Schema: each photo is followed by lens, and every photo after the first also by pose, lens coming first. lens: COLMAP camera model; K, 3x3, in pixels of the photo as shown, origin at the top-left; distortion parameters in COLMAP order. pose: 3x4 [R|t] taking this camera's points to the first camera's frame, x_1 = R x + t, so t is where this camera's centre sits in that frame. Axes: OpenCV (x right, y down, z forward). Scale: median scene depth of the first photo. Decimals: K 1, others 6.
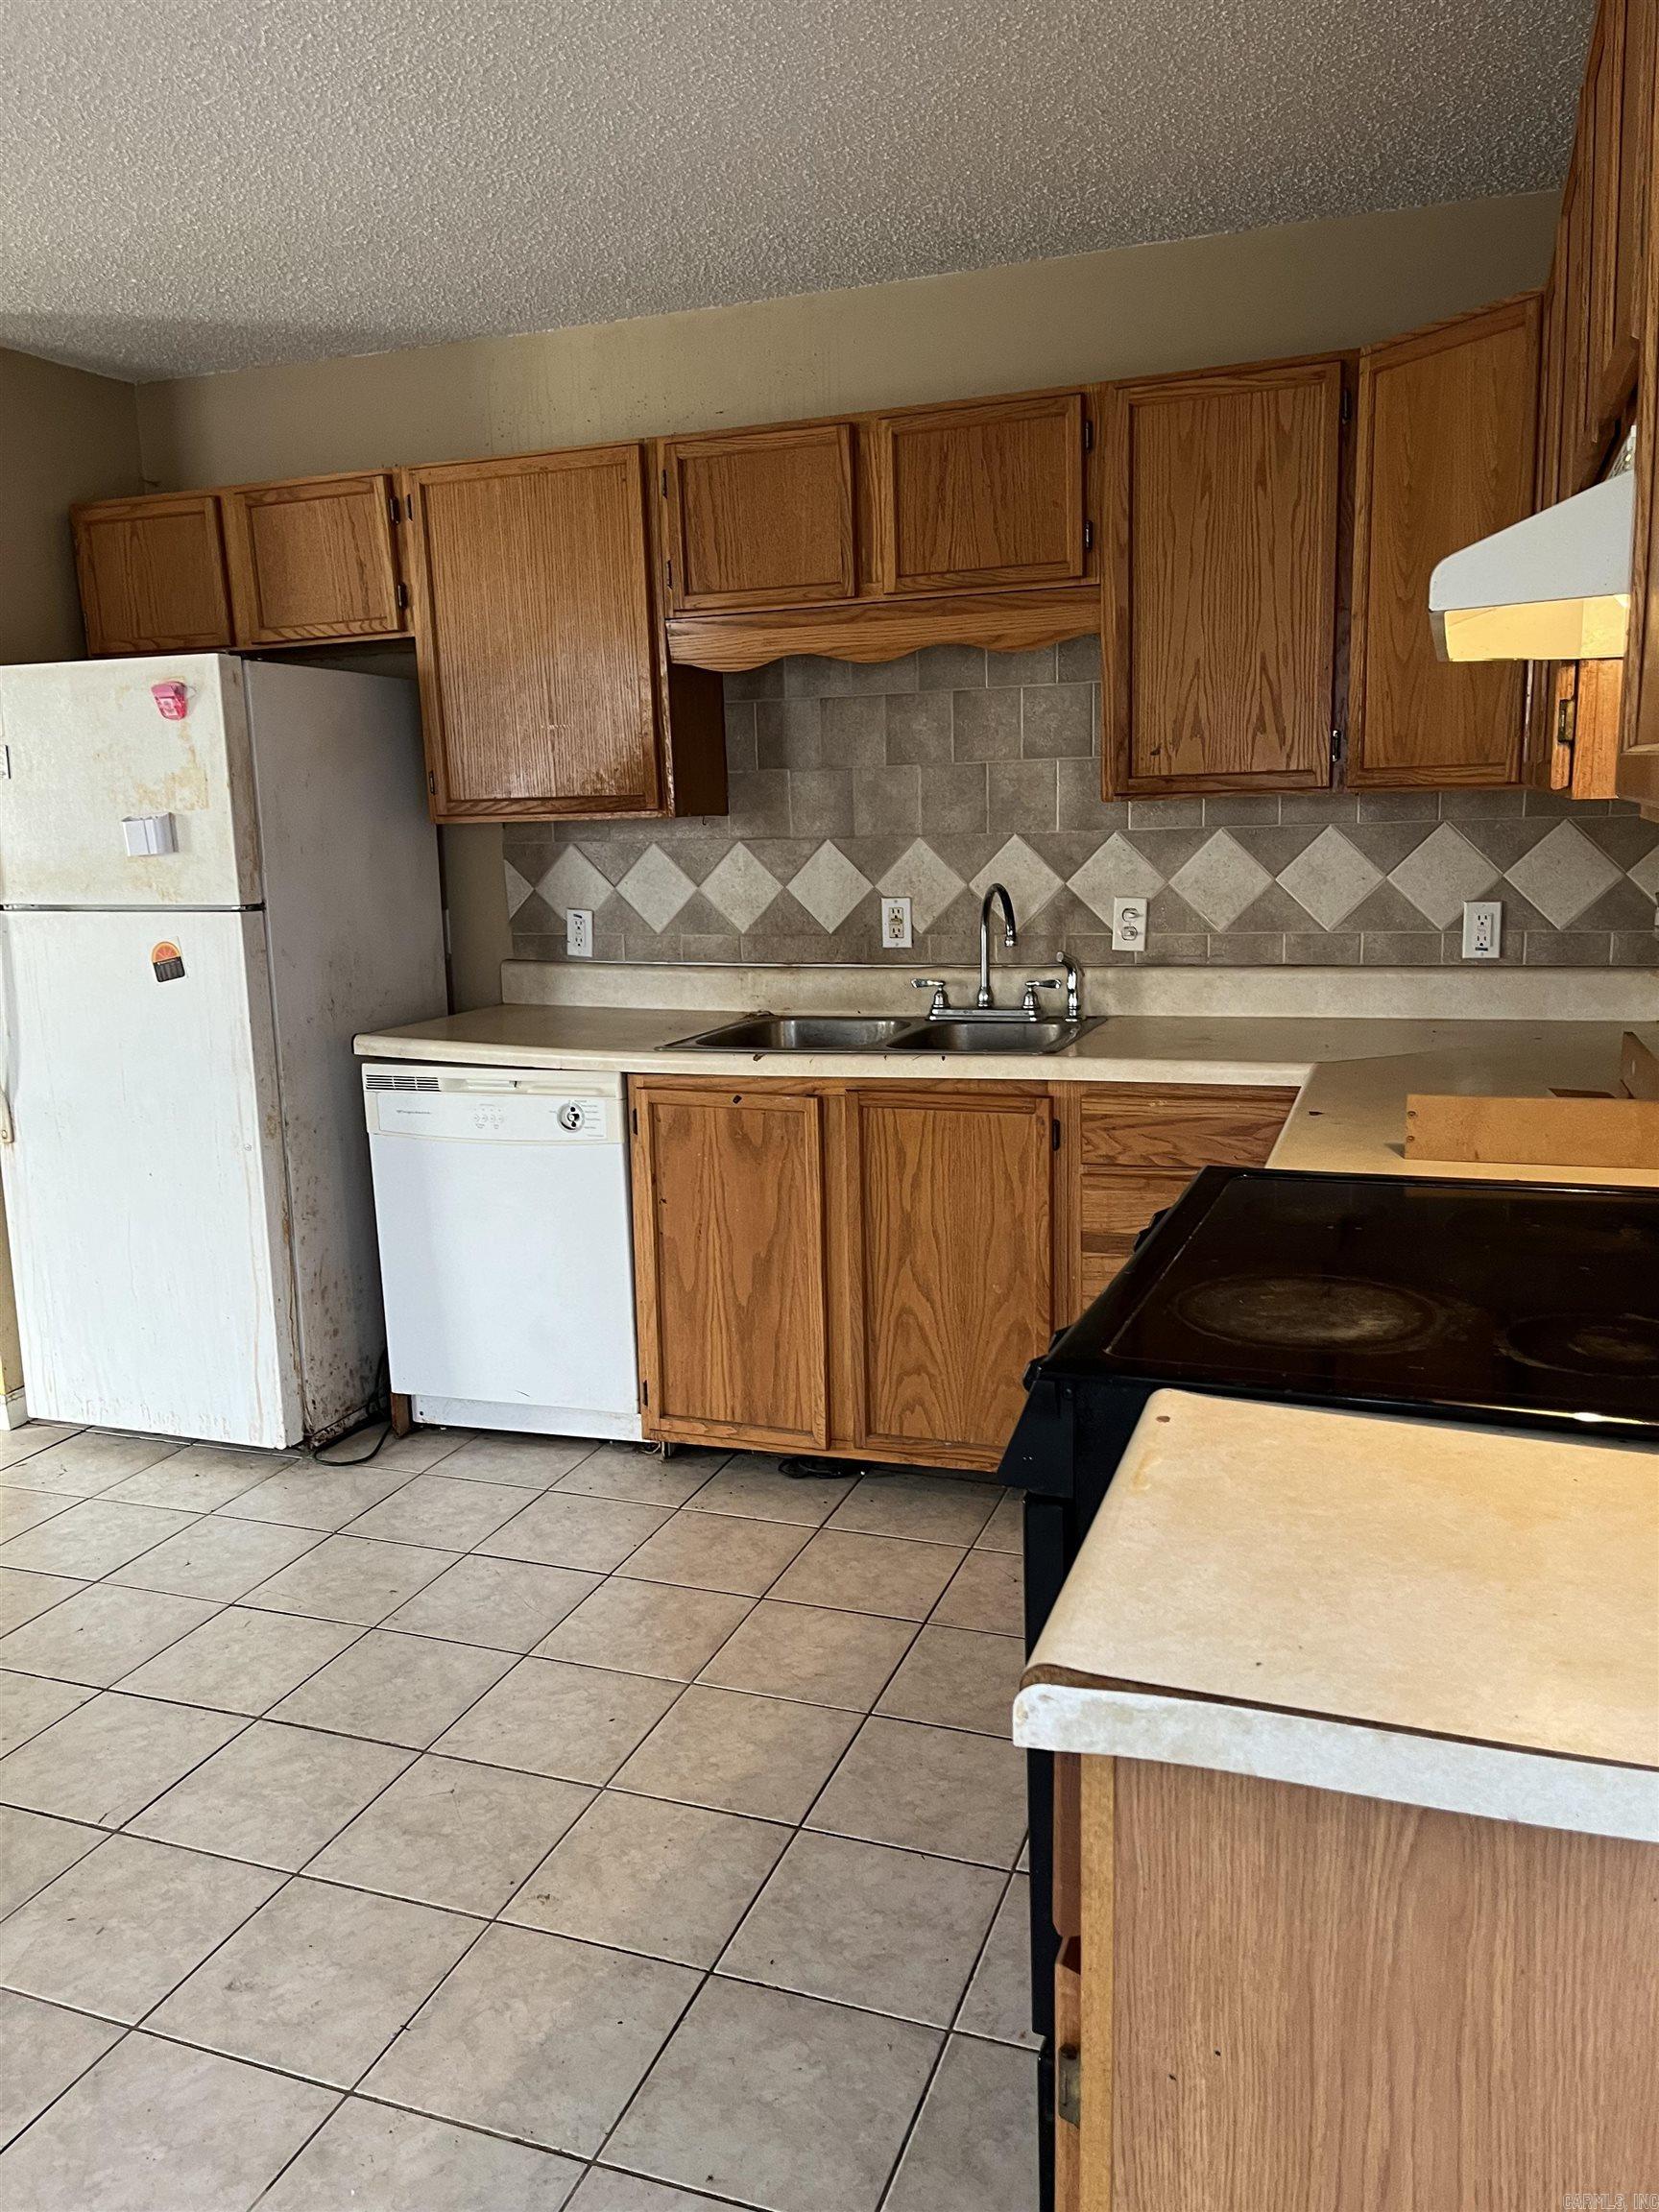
lens RADIAL K [[1674.3, 0, 829.5], [0, 1674.3, 1106.0], [0, 0, 1]] dist [0.074647, -0.080491]
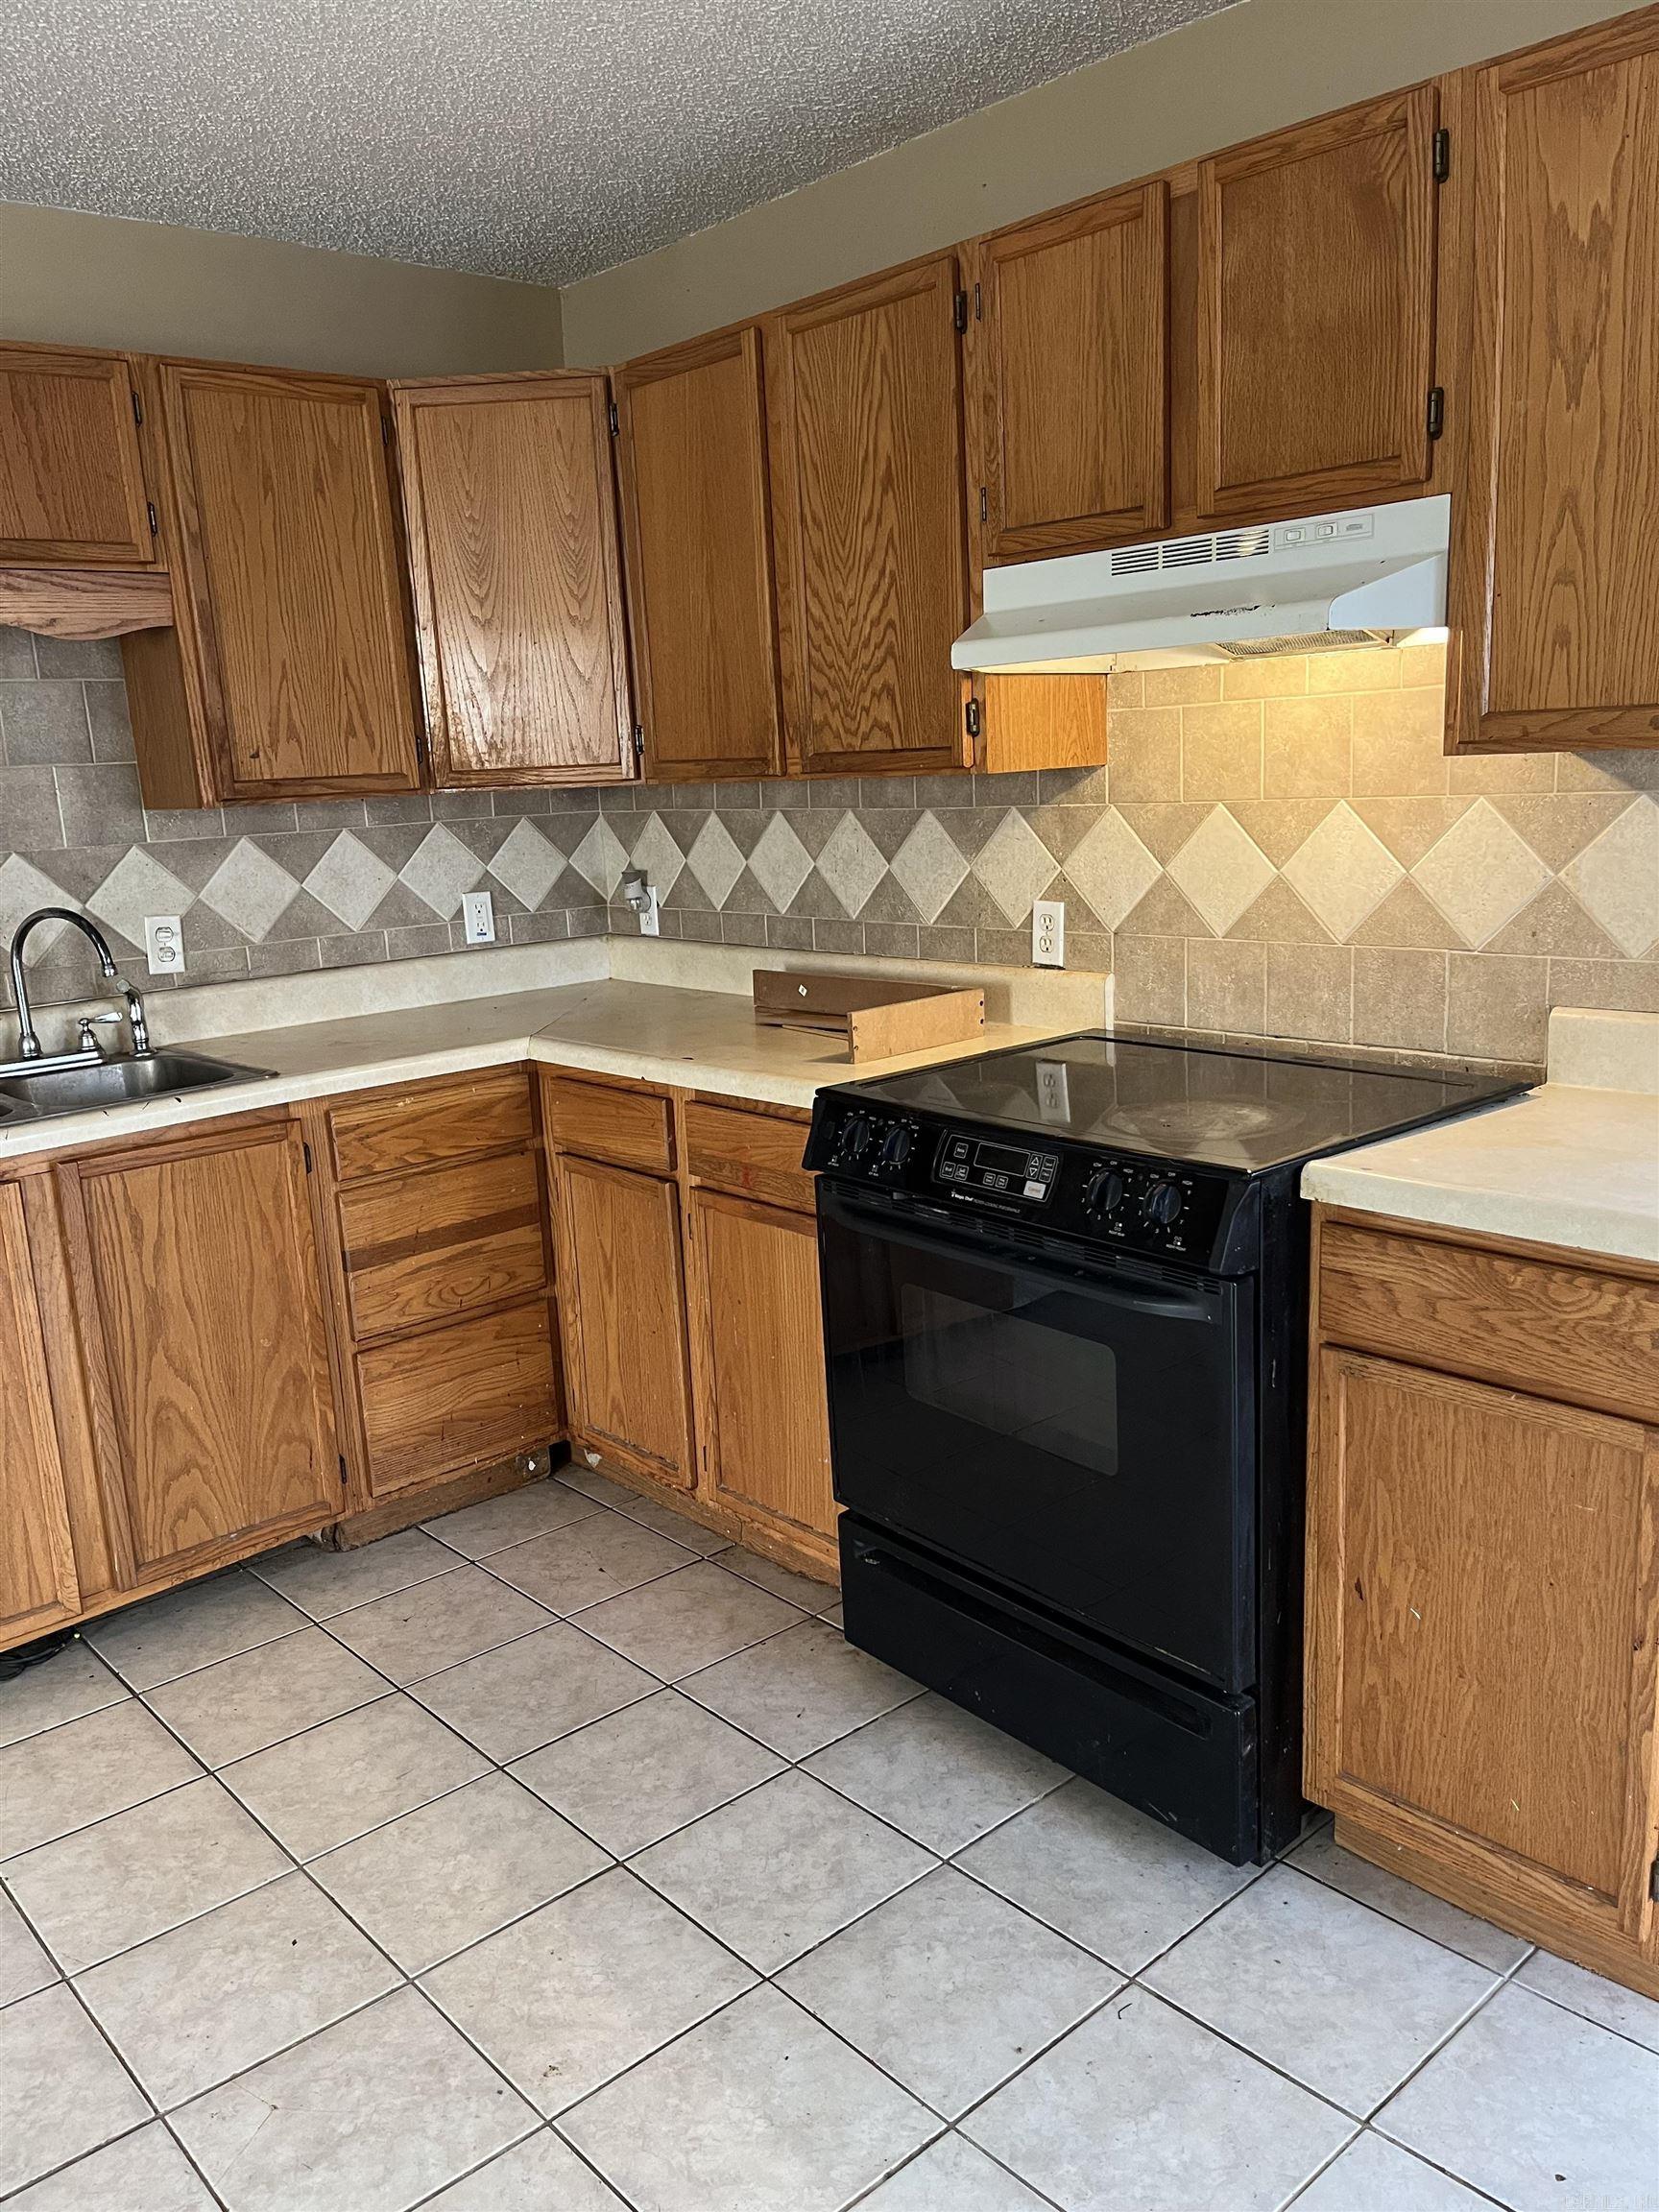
lens RADIAL K [[1674.3, 0, 829.5], [0, 1674.3, 1106.0], [0, 0, 1]] dist [0.074647, -0.080491]
pose [[0.470865, -0.175090, 0.864656, -0.511998], [0.197616, 0.976135, 0.090049, -0.036792], [-0.859787, 0.128469, 0.494228, 0.265205]]
